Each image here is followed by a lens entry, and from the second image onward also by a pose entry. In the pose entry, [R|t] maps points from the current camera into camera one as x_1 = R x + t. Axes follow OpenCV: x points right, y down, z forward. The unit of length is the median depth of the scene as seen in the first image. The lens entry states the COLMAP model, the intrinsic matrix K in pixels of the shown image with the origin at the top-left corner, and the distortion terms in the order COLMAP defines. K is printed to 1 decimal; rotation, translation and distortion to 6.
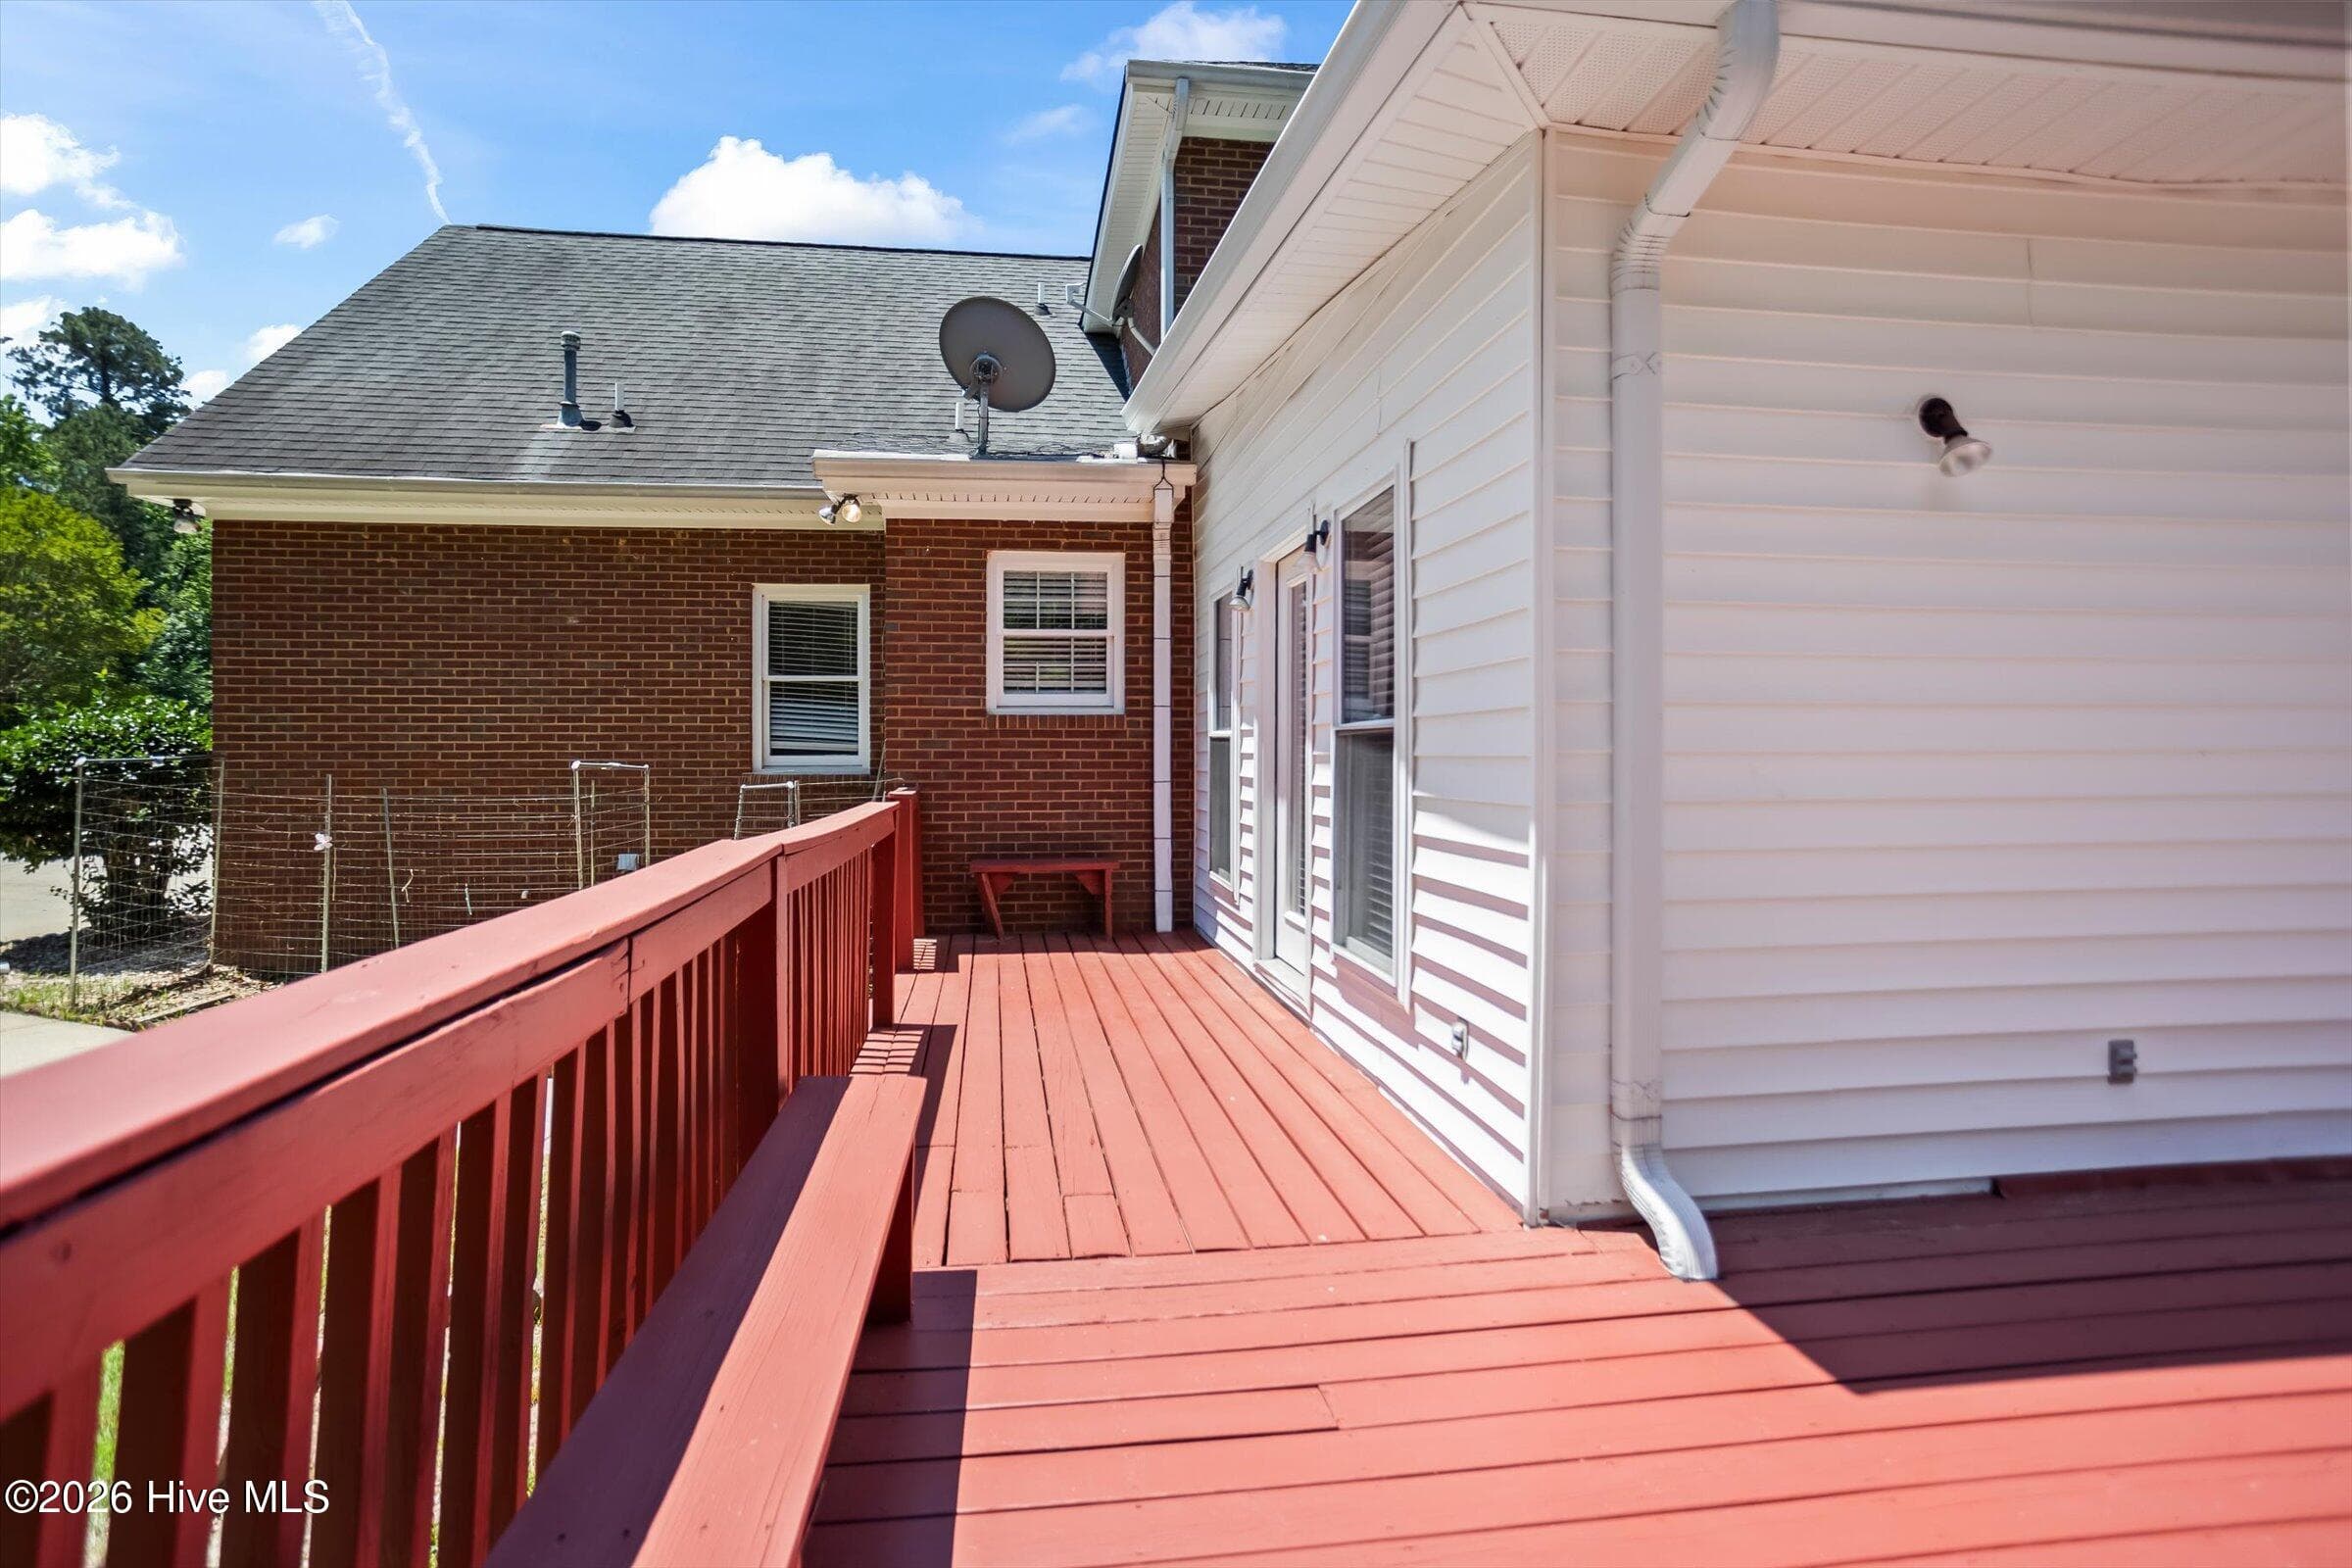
lens RADIAL K [[1167.7, 0, 1156.3], [0, 1167.7, 739.1], [0, 0, 1]] dist [-0.033148, 0.022141]
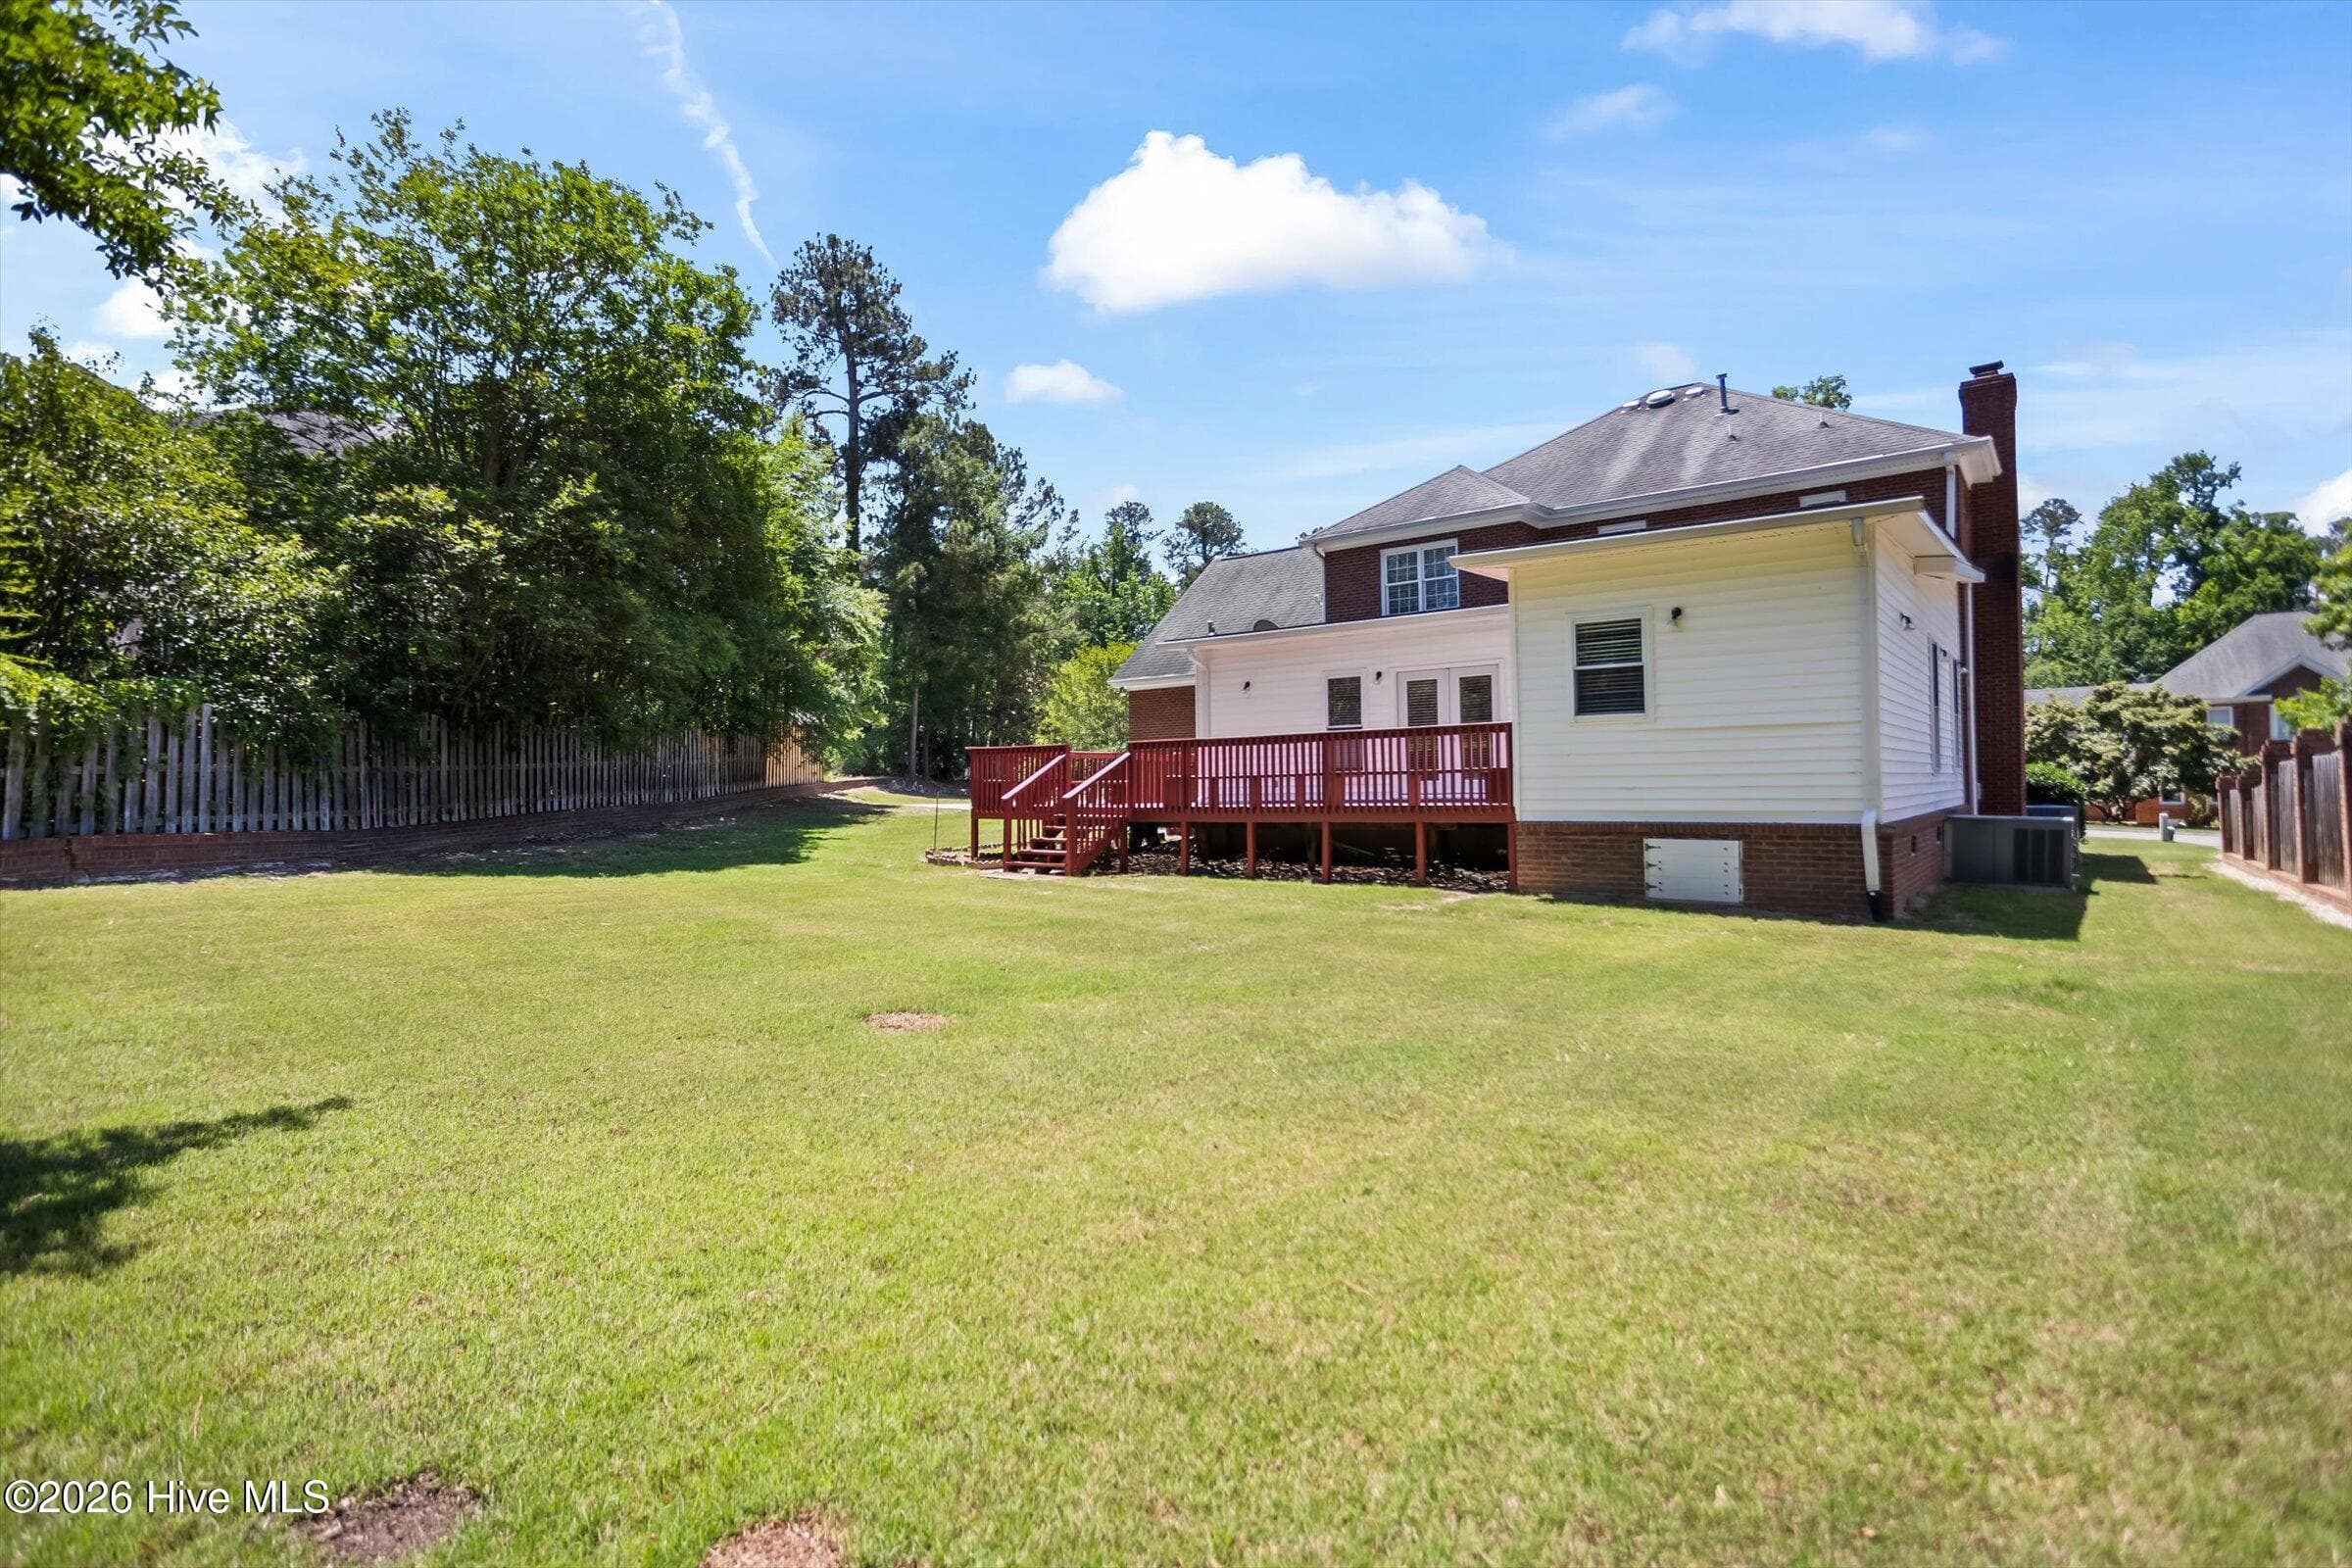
lens RADIAL K [[1056.5, 0, 1168.9], [0, 1056.5, 740.7], [0, 0, 1]] dist [0.000712, -0.000063]
pose [[0.703926, -0.041839, -0.709040, 4.702363], [0.025399, 0.999108, -0.033740, 0.235323], [0.709820, 0.005742, 0.704360, -3.621271]]
